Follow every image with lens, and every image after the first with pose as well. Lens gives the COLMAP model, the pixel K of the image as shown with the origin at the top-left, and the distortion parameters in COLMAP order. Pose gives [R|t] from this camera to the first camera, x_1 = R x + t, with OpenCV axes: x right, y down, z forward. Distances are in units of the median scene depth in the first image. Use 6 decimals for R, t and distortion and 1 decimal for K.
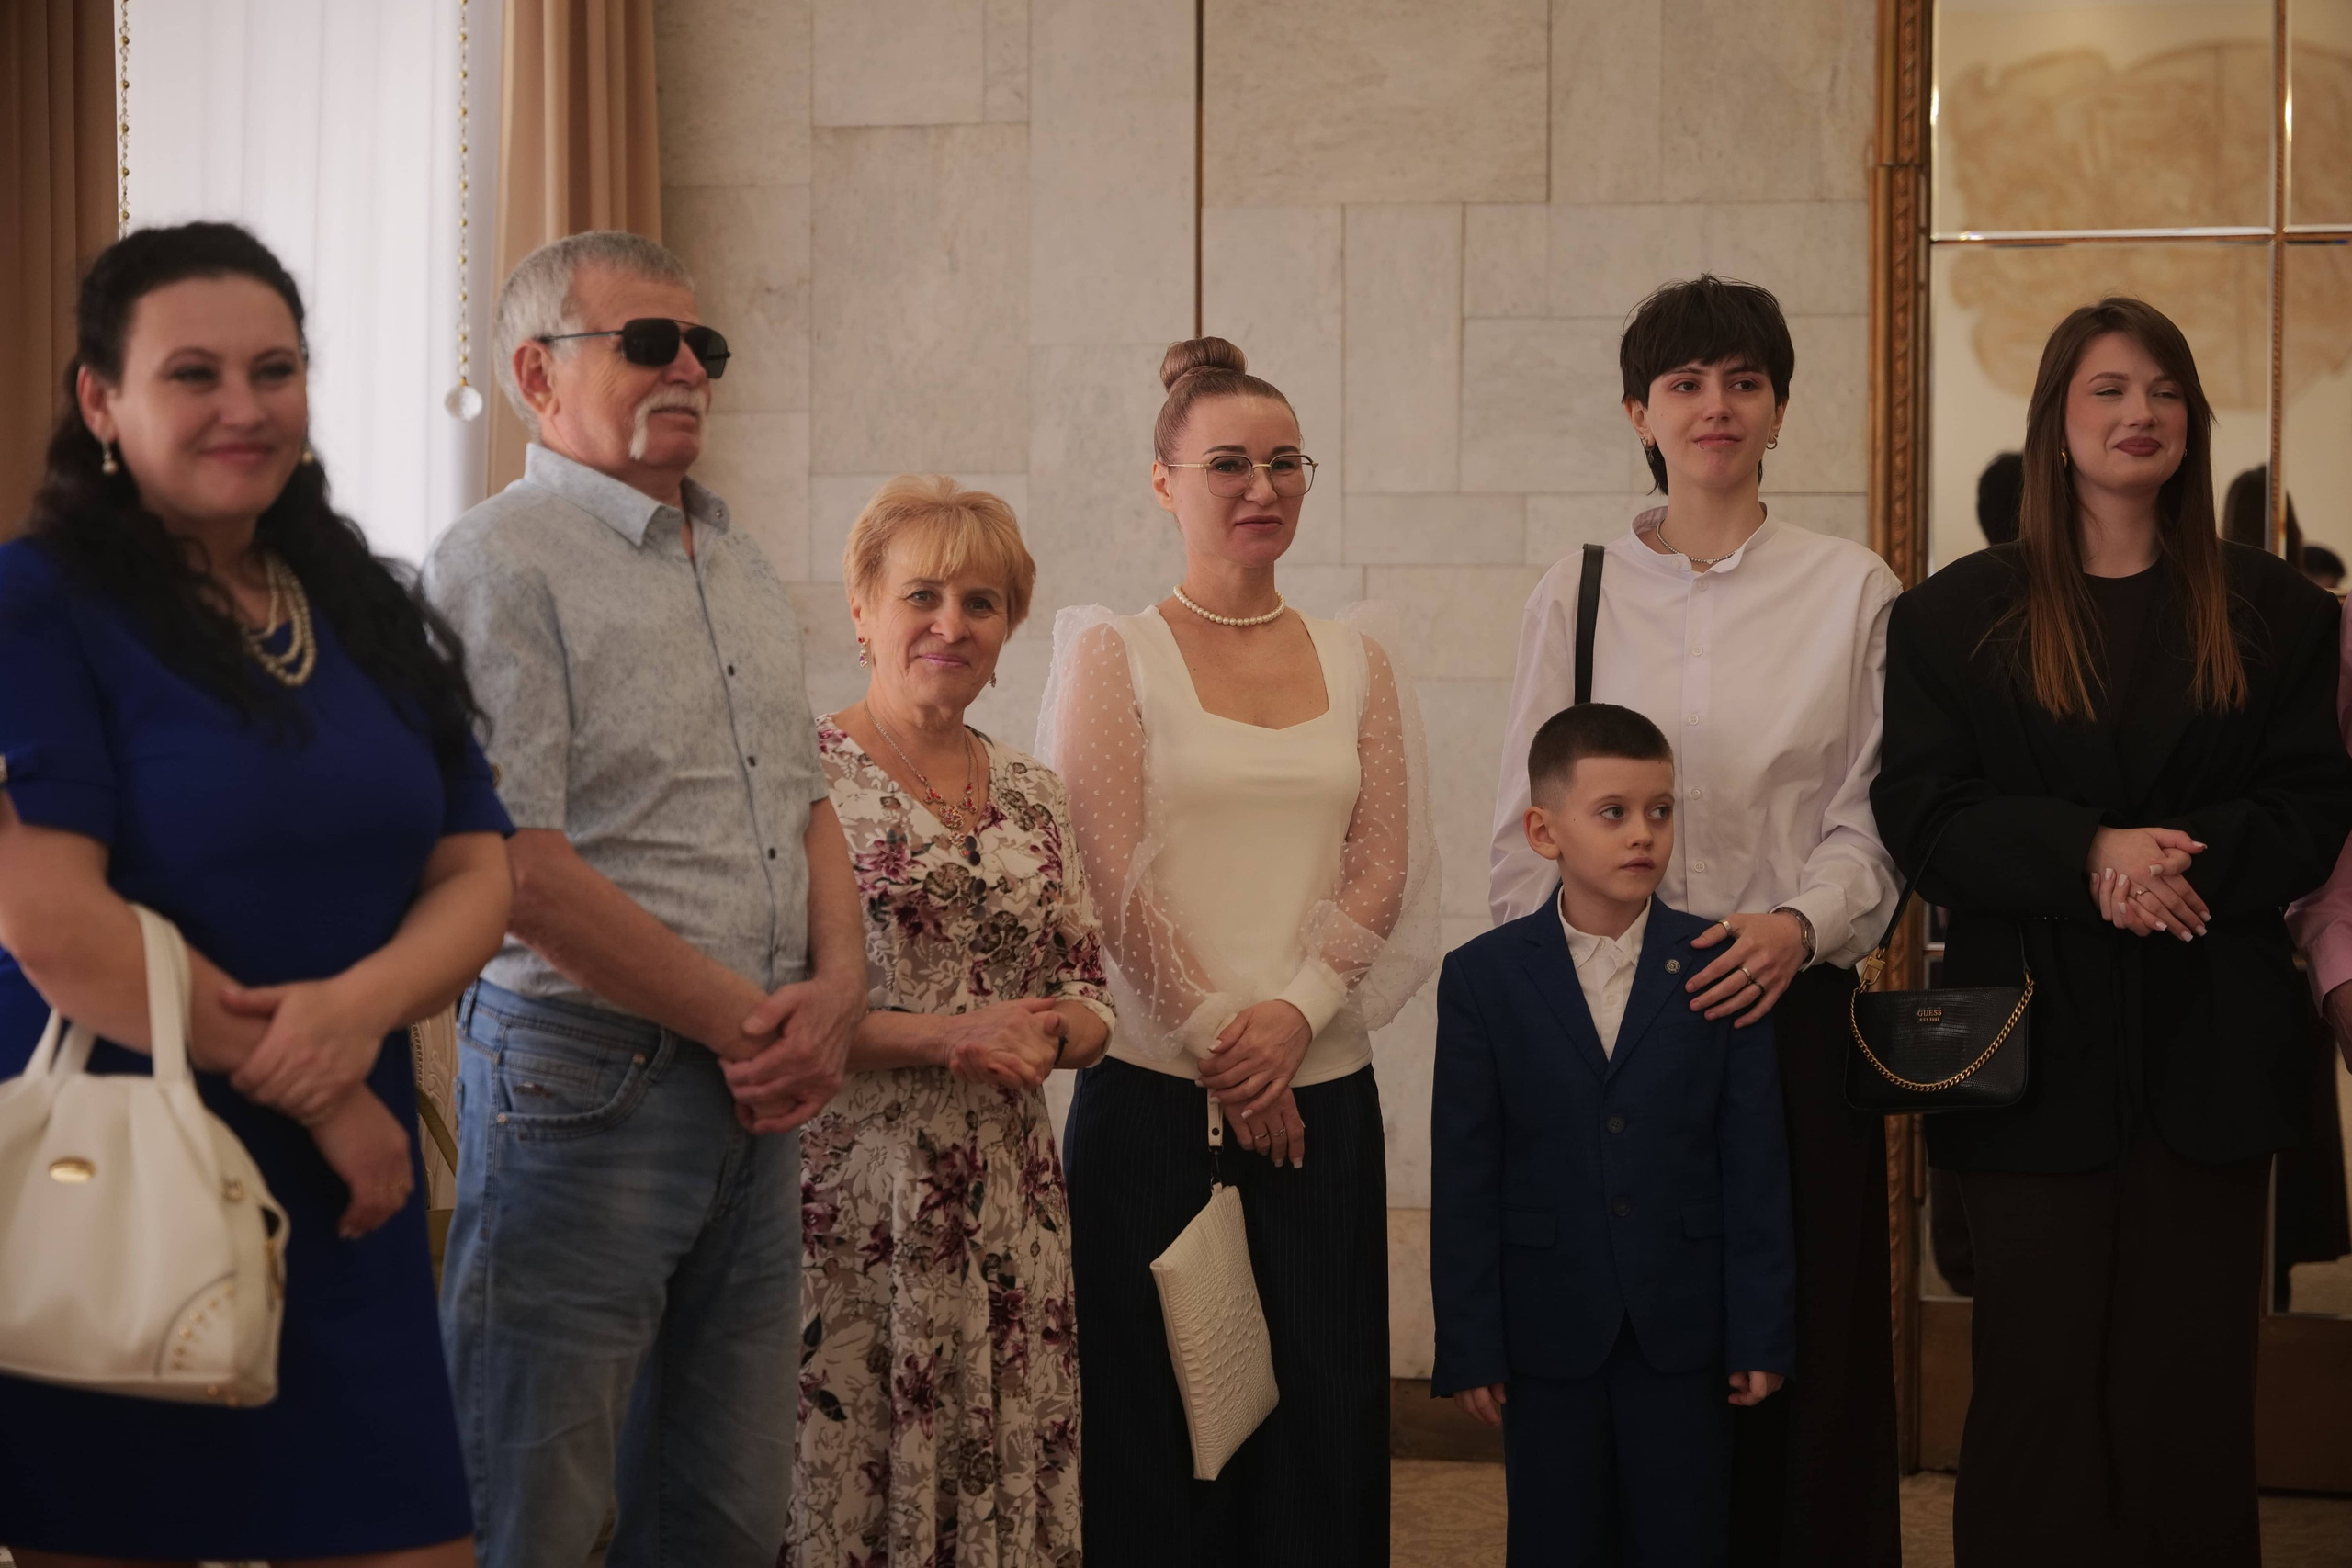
lens RADIAL K [[4749.1, 0, 1176.0], [0, 4749.1, 784.0], [0, 0, 1]] dist [-0.019522, 0.228829]
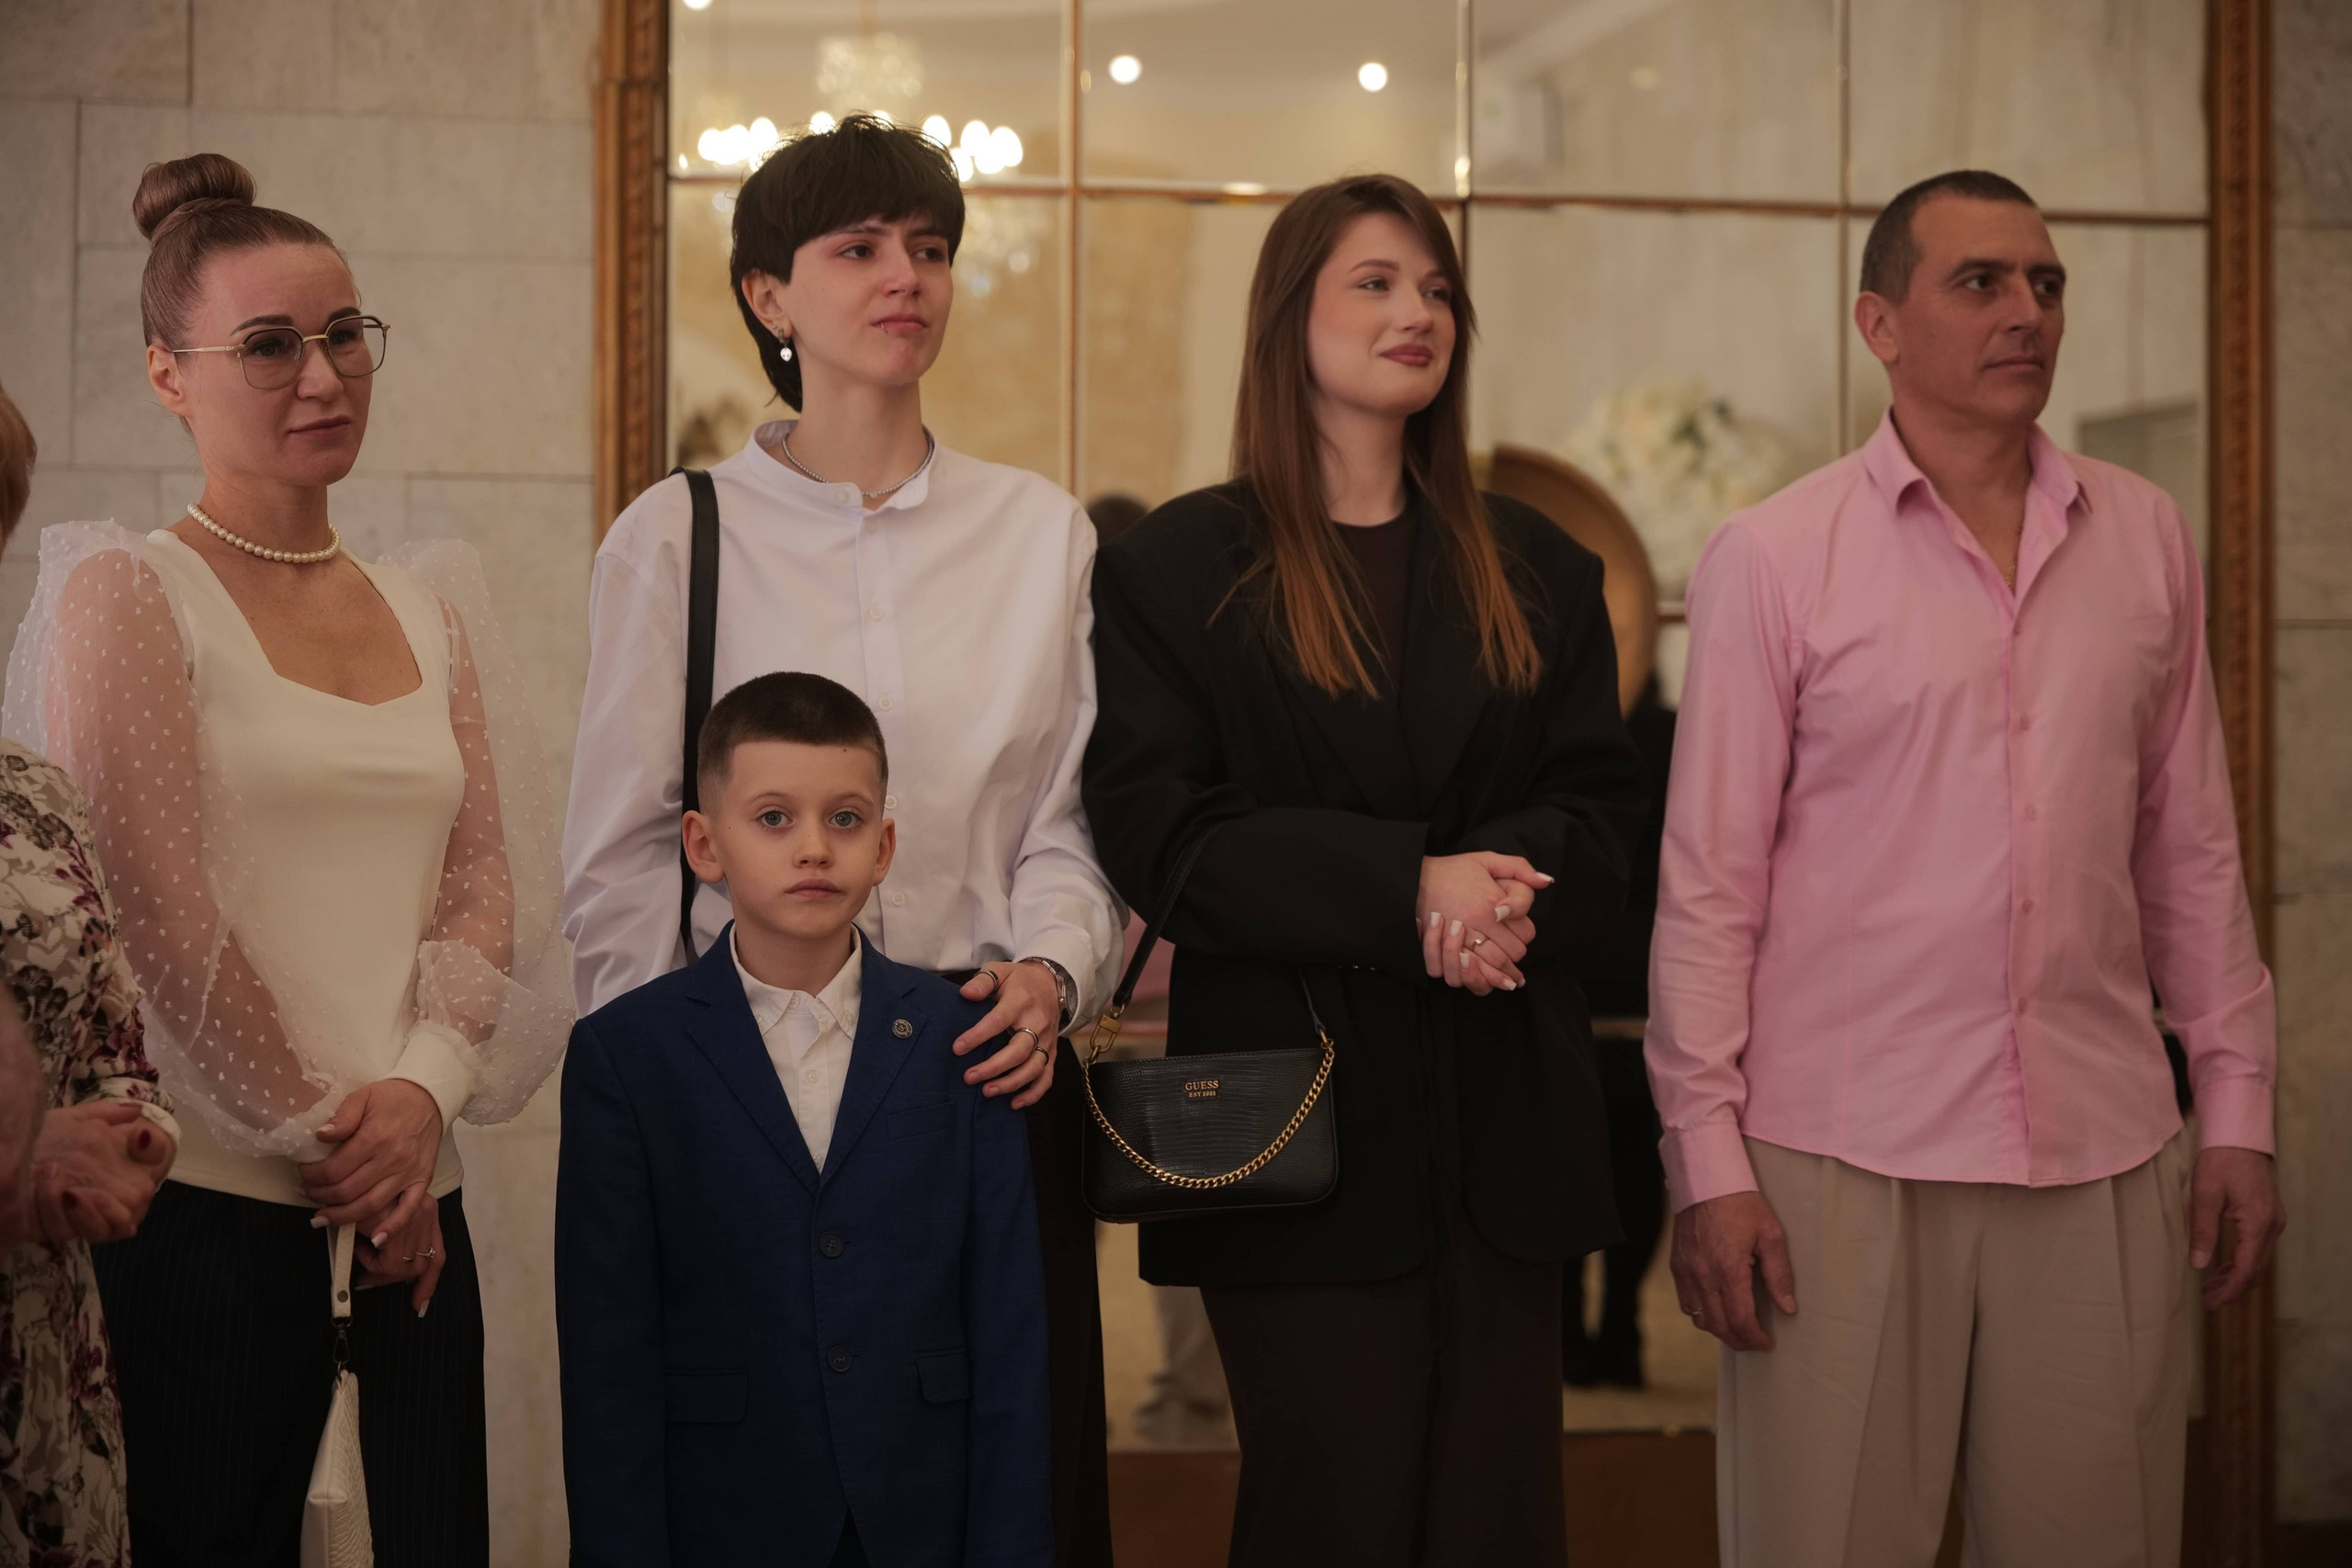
lens RADIAL K [[4749.1, 0, 1176.0], [0, 4749.1, 784.0], [0, 0, 1]] dist [-0.019522, 0.228829]
pose [[0.906509, 0.002775, 0.422177, -0.155372], [0.007885, 0.999693, -0.023500, 0.016300], [-0.422112, 0.024632, 0.906209, 0.306964]]
